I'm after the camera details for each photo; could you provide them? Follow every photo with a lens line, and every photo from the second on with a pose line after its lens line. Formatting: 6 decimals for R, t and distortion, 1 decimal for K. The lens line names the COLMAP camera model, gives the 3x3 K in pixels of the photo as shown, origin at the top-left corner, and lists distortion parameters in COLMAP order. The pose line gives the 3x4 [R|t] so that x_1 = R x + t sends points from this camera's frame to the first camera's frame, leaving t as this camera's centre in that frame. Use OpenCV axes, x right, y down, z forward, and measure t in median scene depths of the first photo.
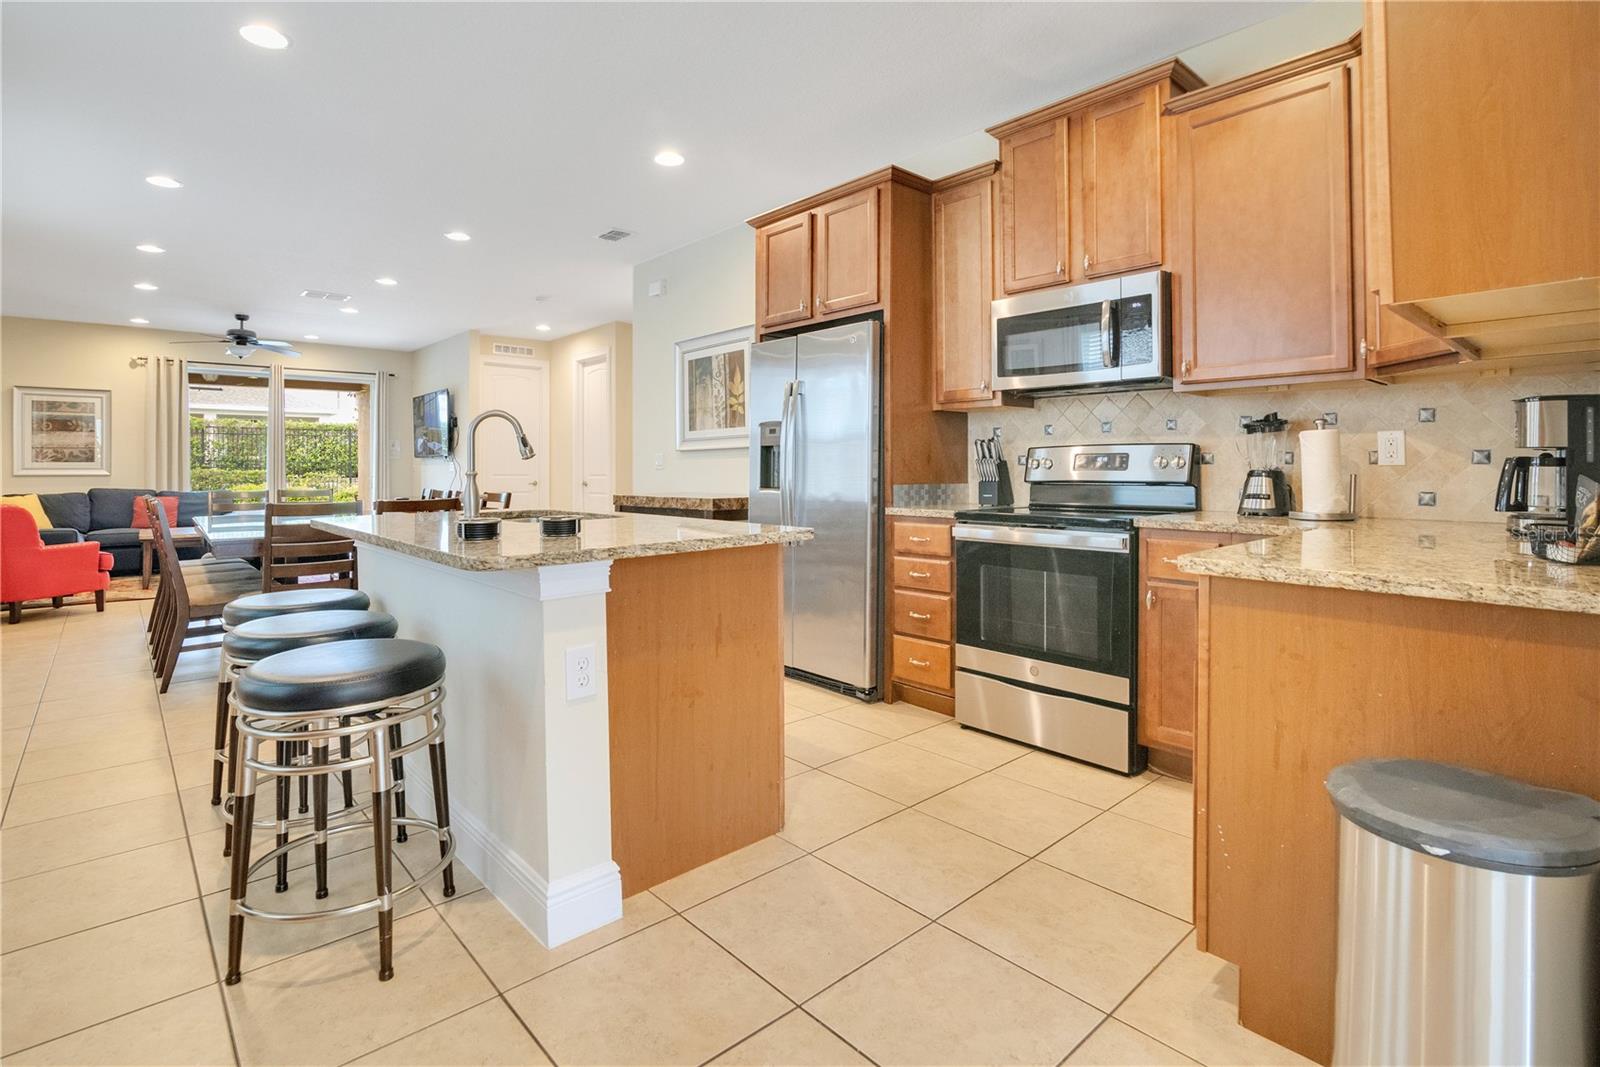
lens RADIAL K [[772.0, 0, 805.5], [0, 772.0, 467.1], [0, 0, 1]] dist [-0.022951, 0.001109]
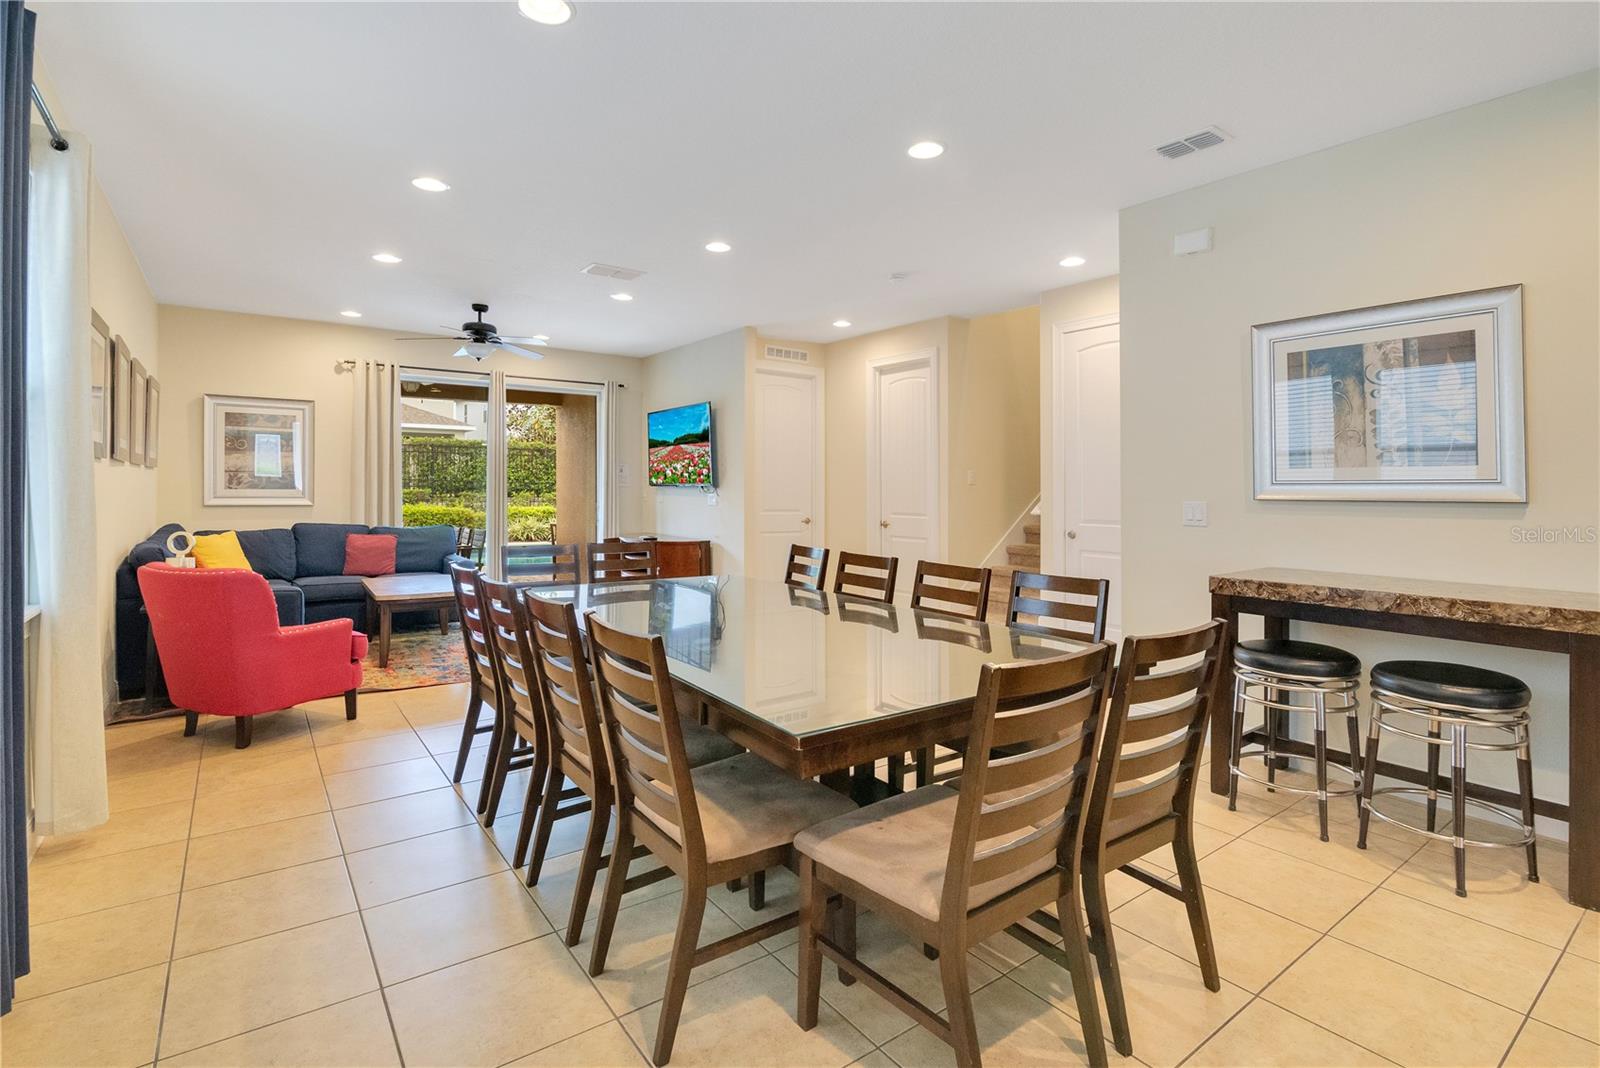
lens RADIAL K [[761.5, 0, 830.2], [0, 761.5, 501.9], [0, 0, 1]] dist [-0.023760, -0.000074]
pose [[0.996610, 0.015993, -0.080707, -0.312715], [-0.014381, 0.999686, 0.020517, -0.018419], [0.081010, -0.019287, 0.996527, 0.250408]]
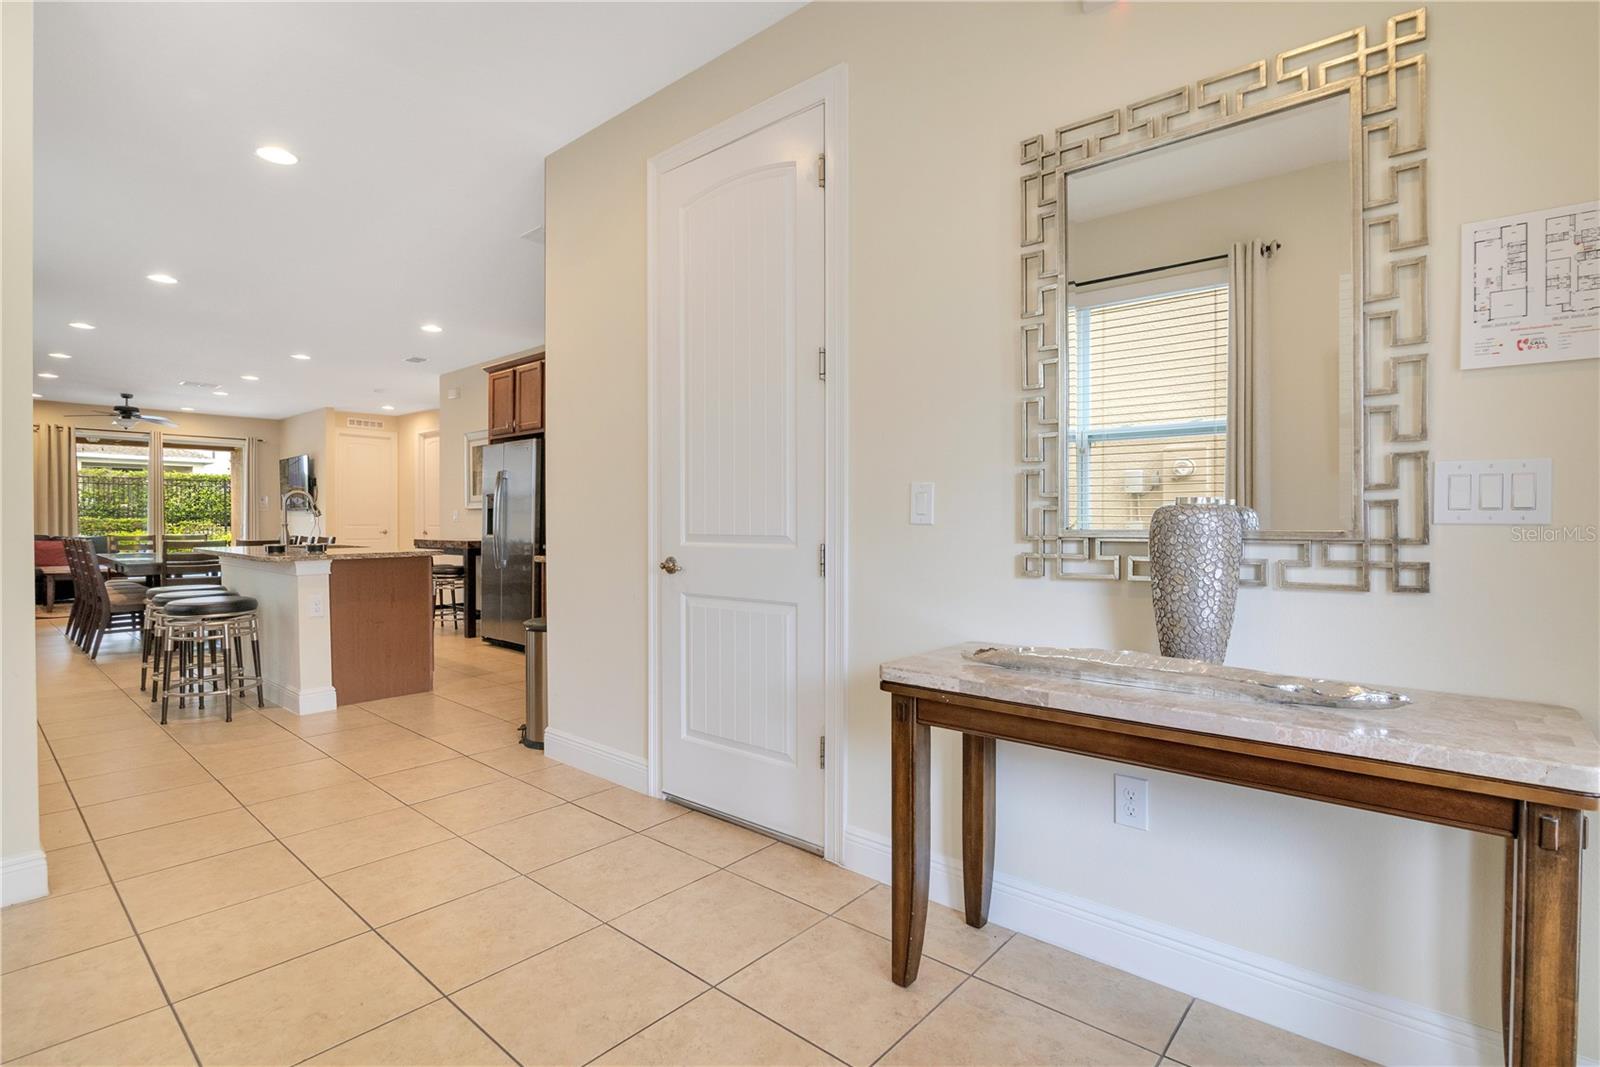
lens RADIAL K [[757.6, 0, 800.0], [0, 757.6, 533.5], [0, 0, 1]] dist [-0.015279, -0.000163]
pose [[0.993403, 0.006250, 0.114507, 0.202889], [-0.008348, 0.999806, 0.017845, -0.004109], [-0.114373, -0.018683, 0.993262, -0.326709]]
